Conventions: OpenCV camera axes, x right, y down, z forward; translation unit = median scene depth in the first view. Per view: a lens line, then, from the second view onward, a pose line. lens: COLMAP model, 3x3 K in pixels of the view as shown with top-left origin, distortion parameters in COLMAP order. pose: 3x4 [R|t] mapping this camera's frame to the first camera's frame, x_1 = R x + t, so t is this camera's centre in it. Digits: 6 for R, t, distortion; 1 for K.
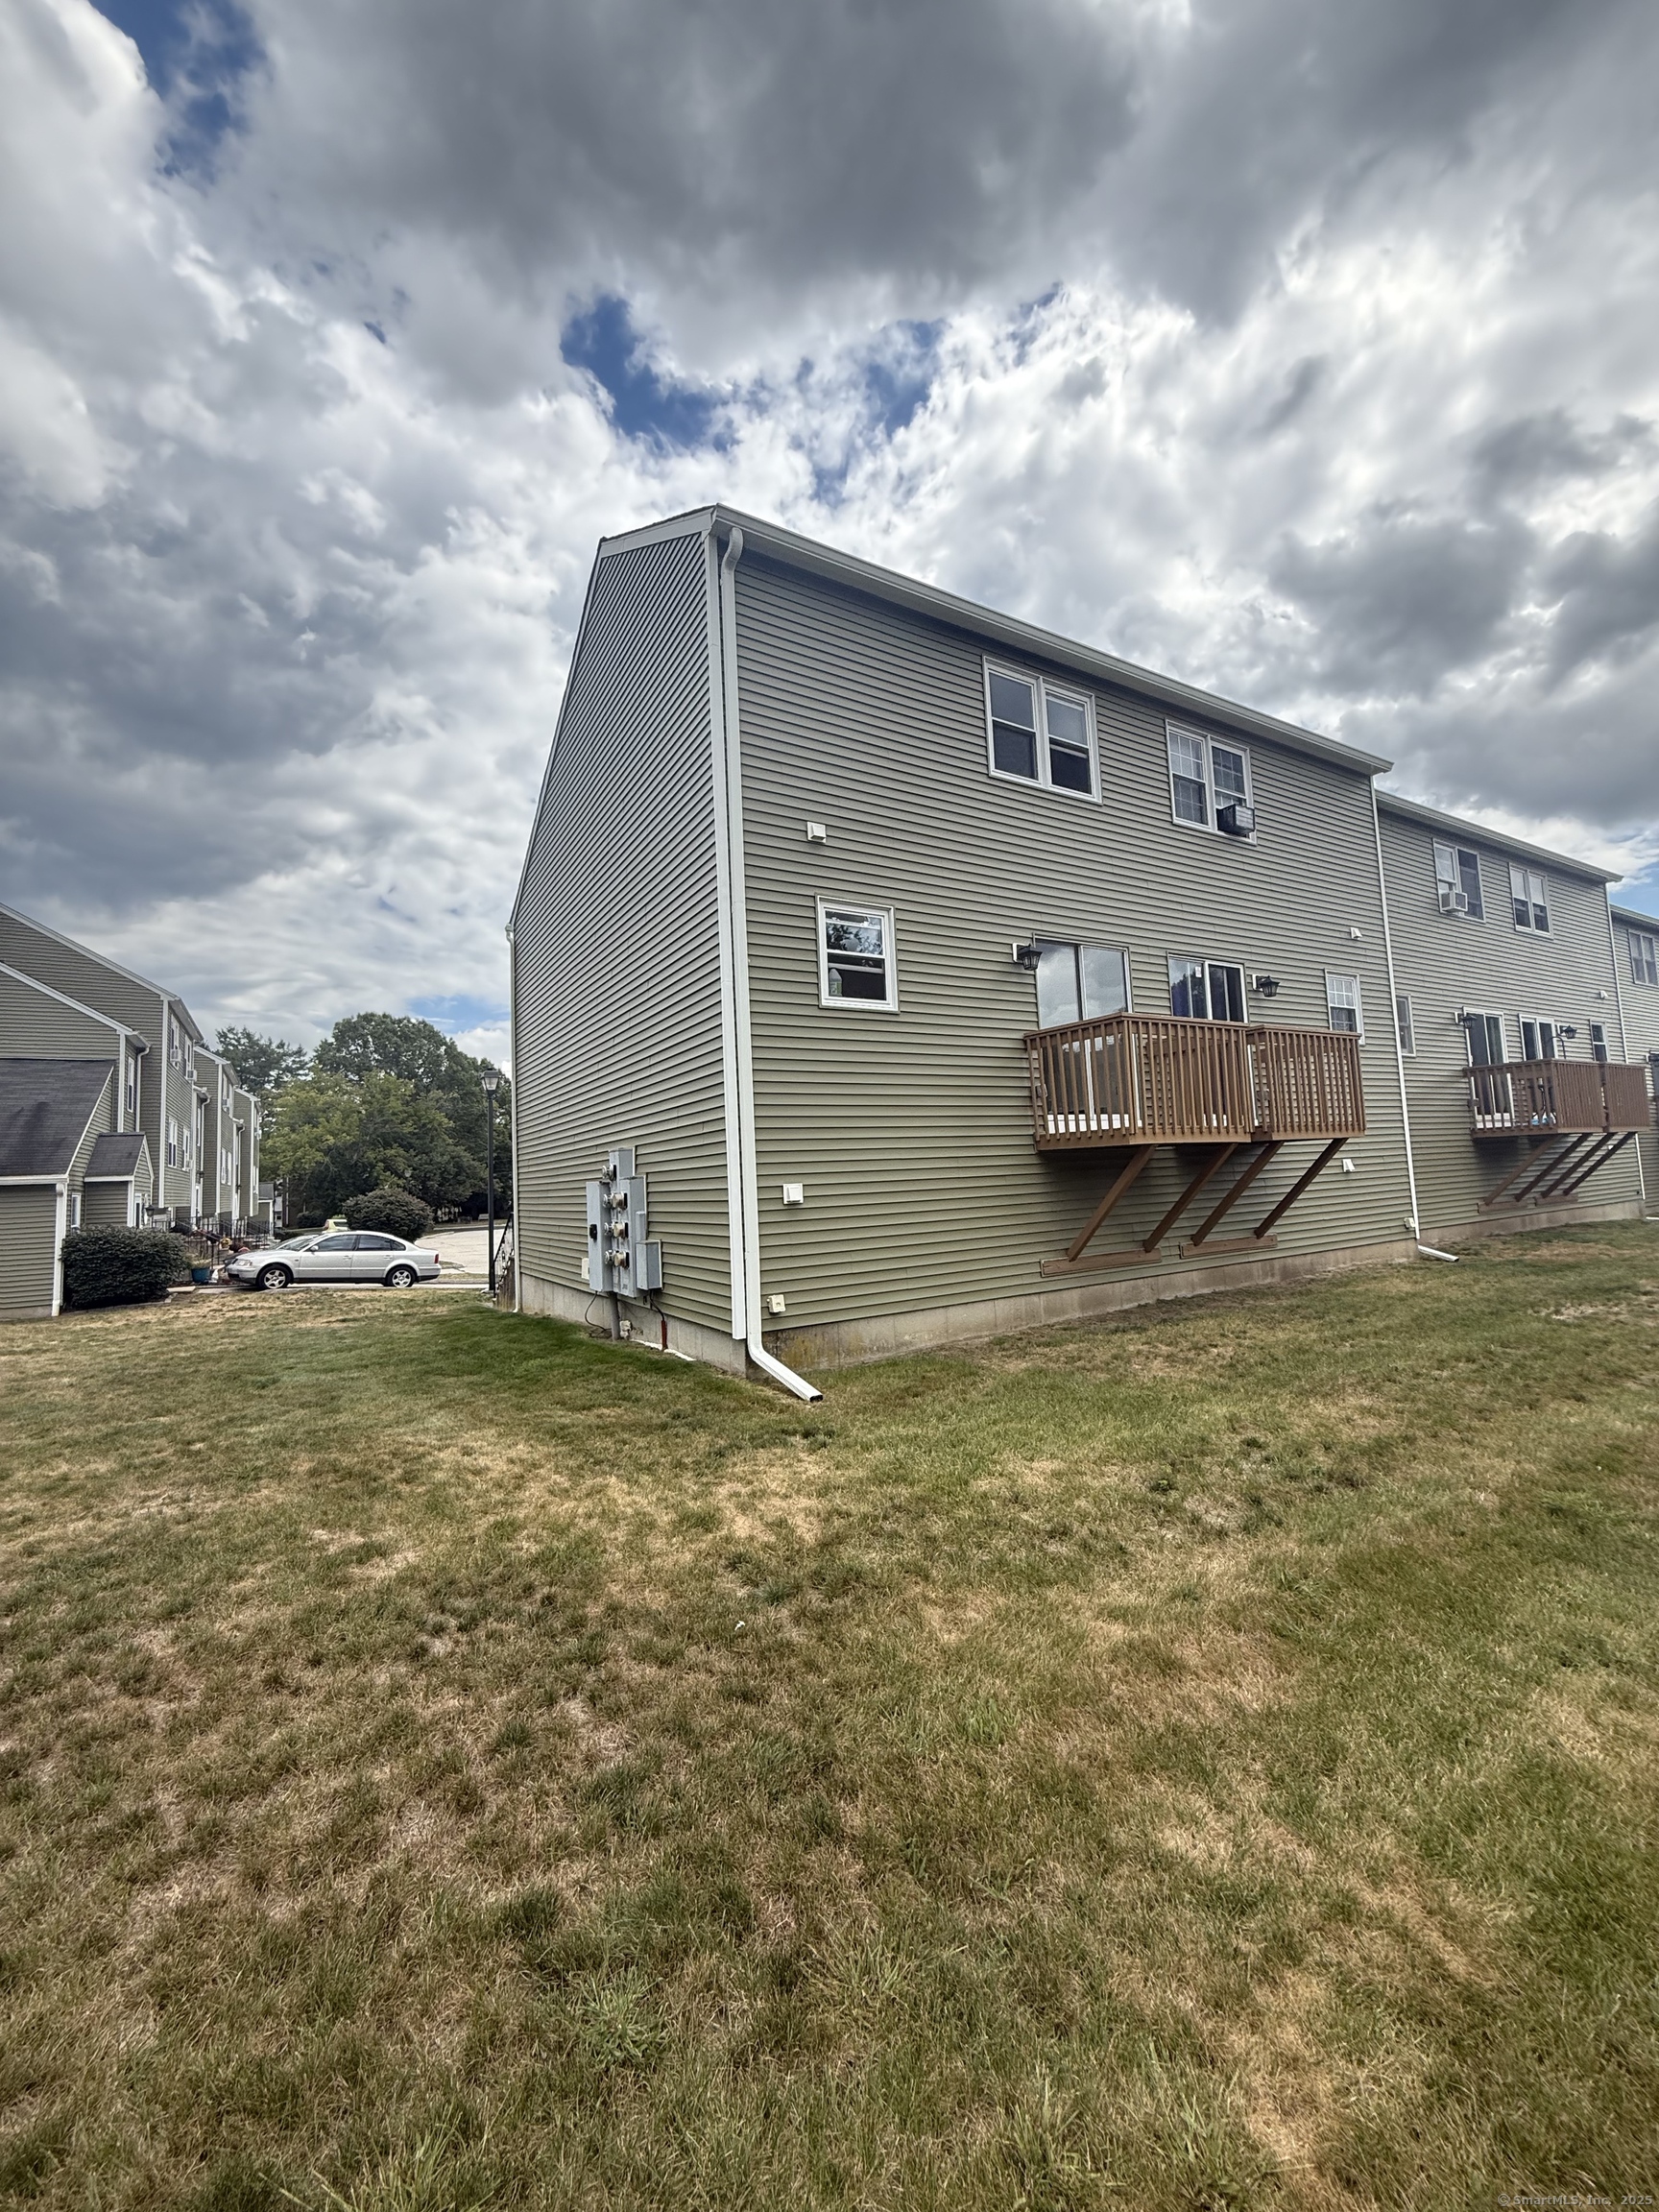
lens RADIAL K [[879.0, 0, 829.5], [0, 879.0, 1106.0], [0, 0, 1]] dist [-0.000215, -0.000216]
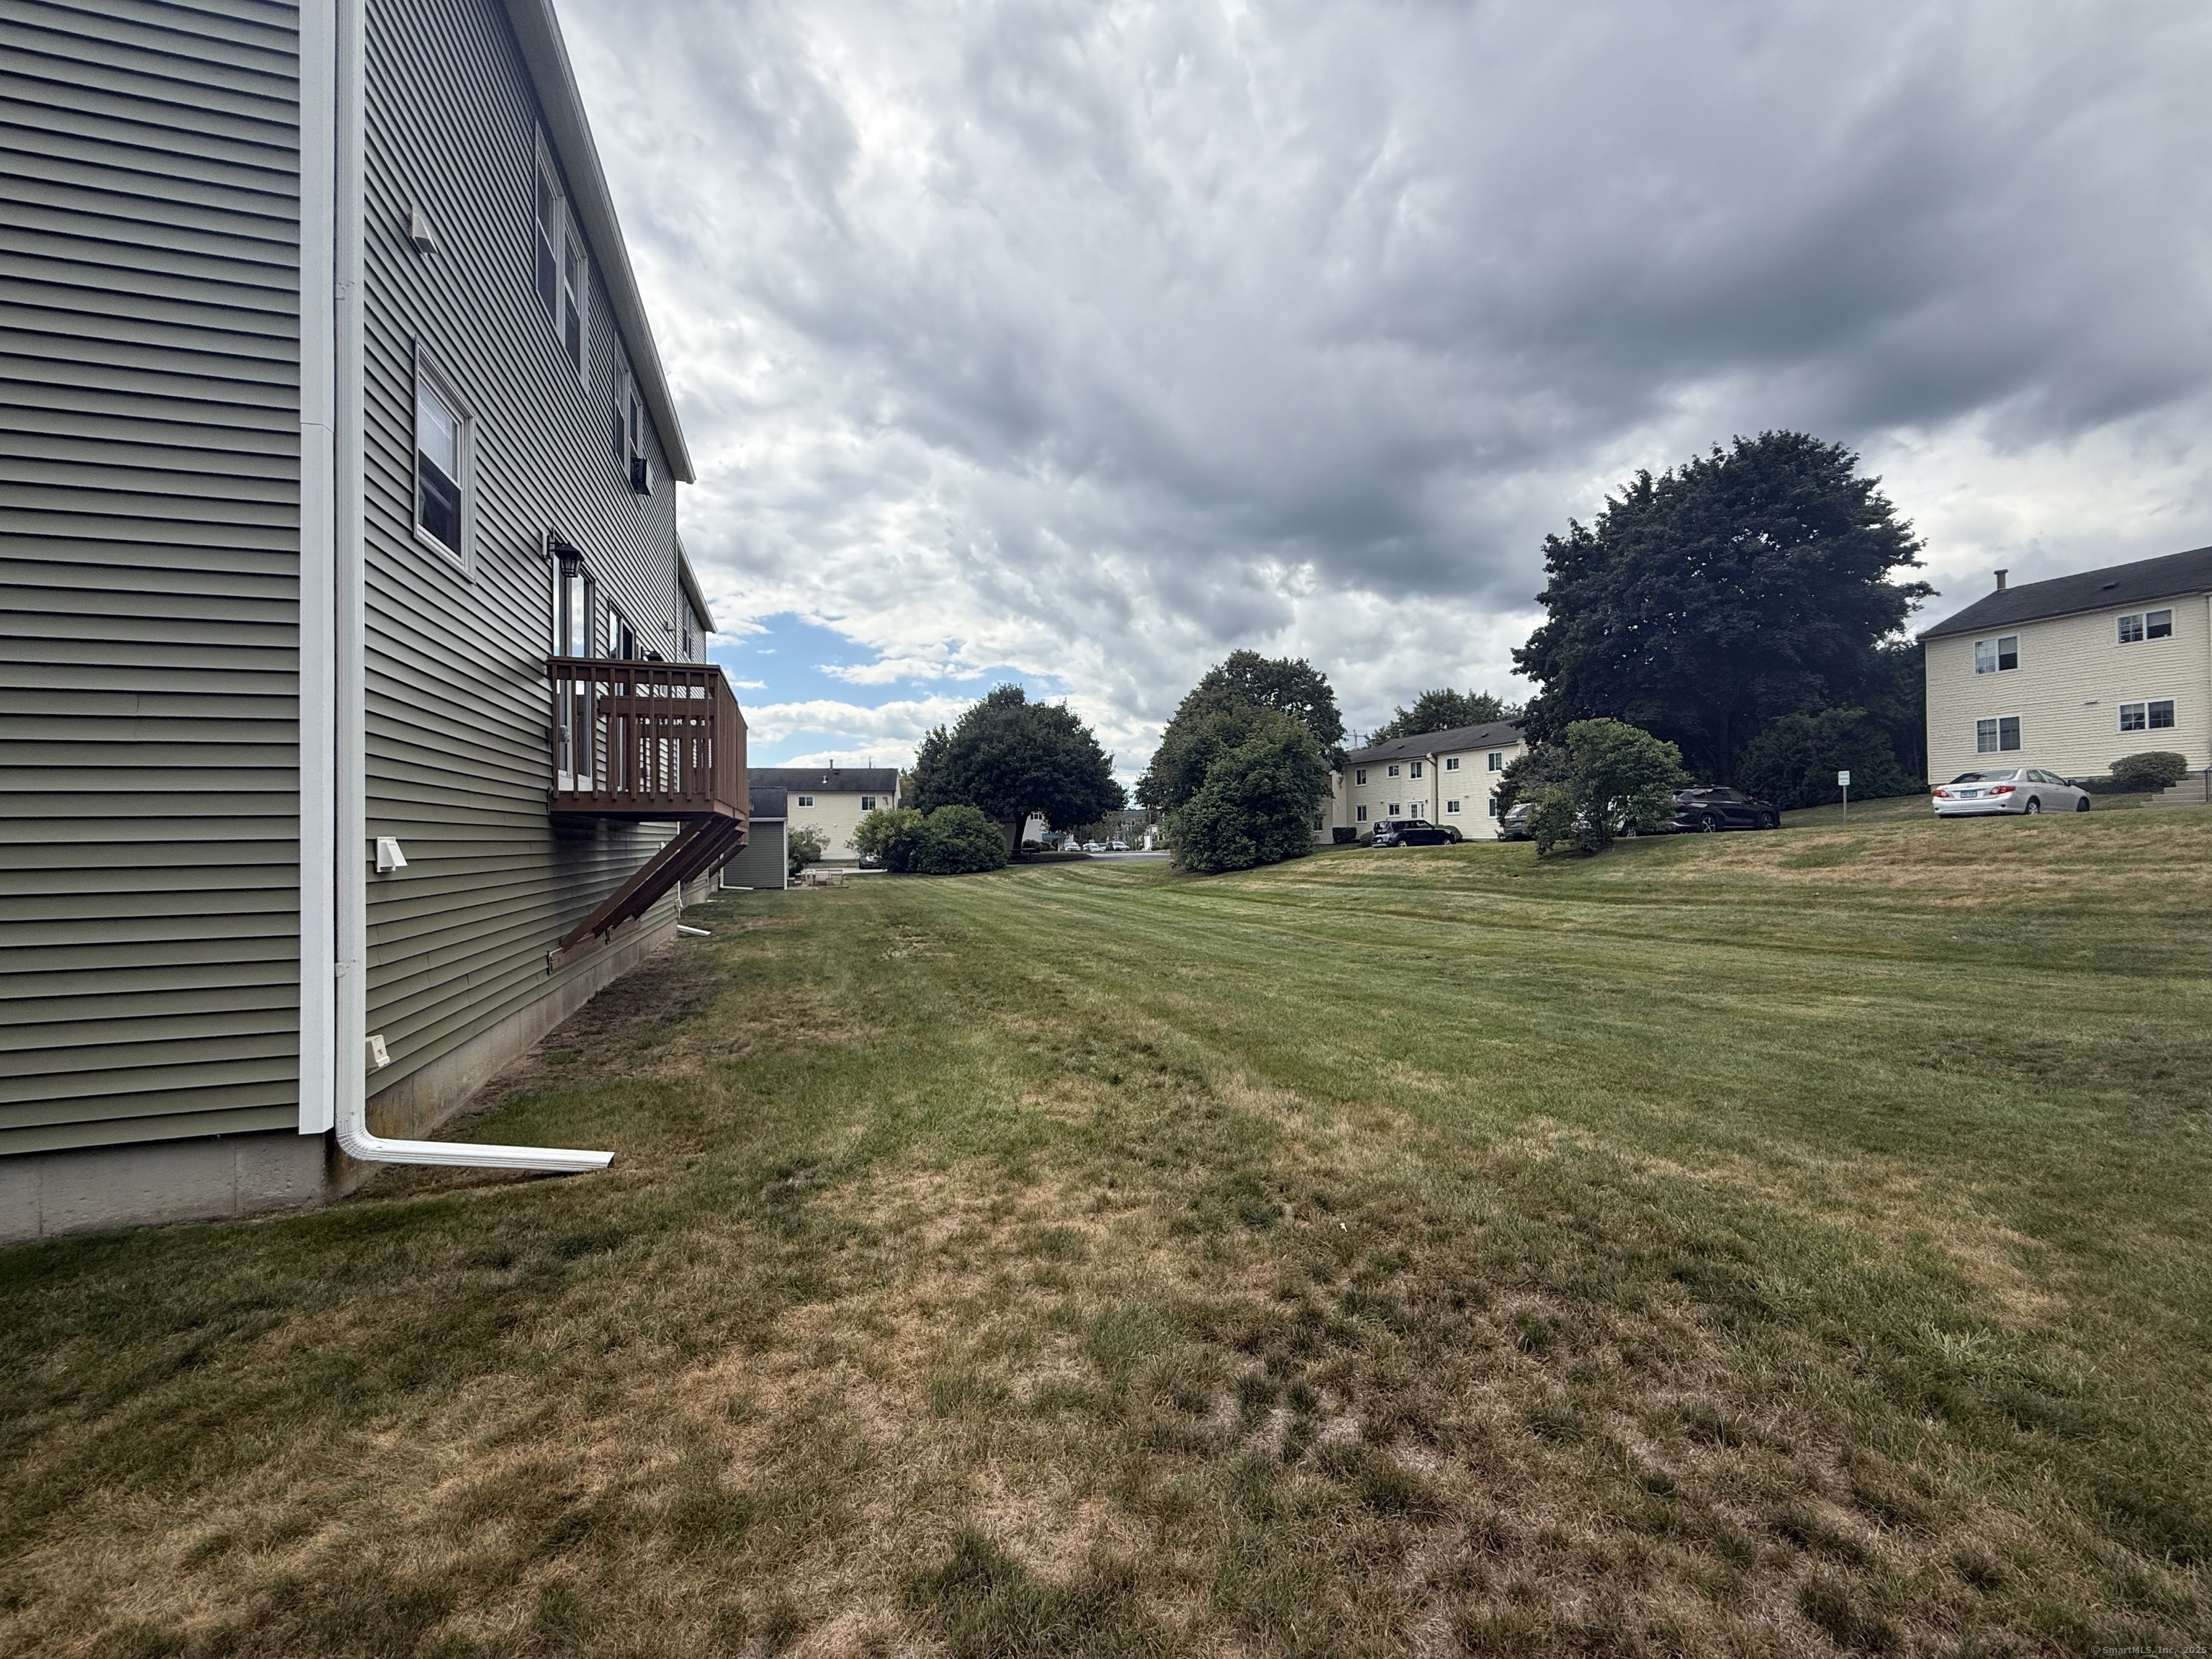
lens RADIAL K [[879.0, 0, 1101.9], [0, 879.0, 834.9], [0, 0, 1]] dist [-0.000215, -0.000216]
pose [[0.209880, 0.045276, 0.976678, -0.852160], [-0.076832, 0.996602, -0.029689, 0.119100], [-0.974704, -0.068809, 0.212646, 0.756940]]
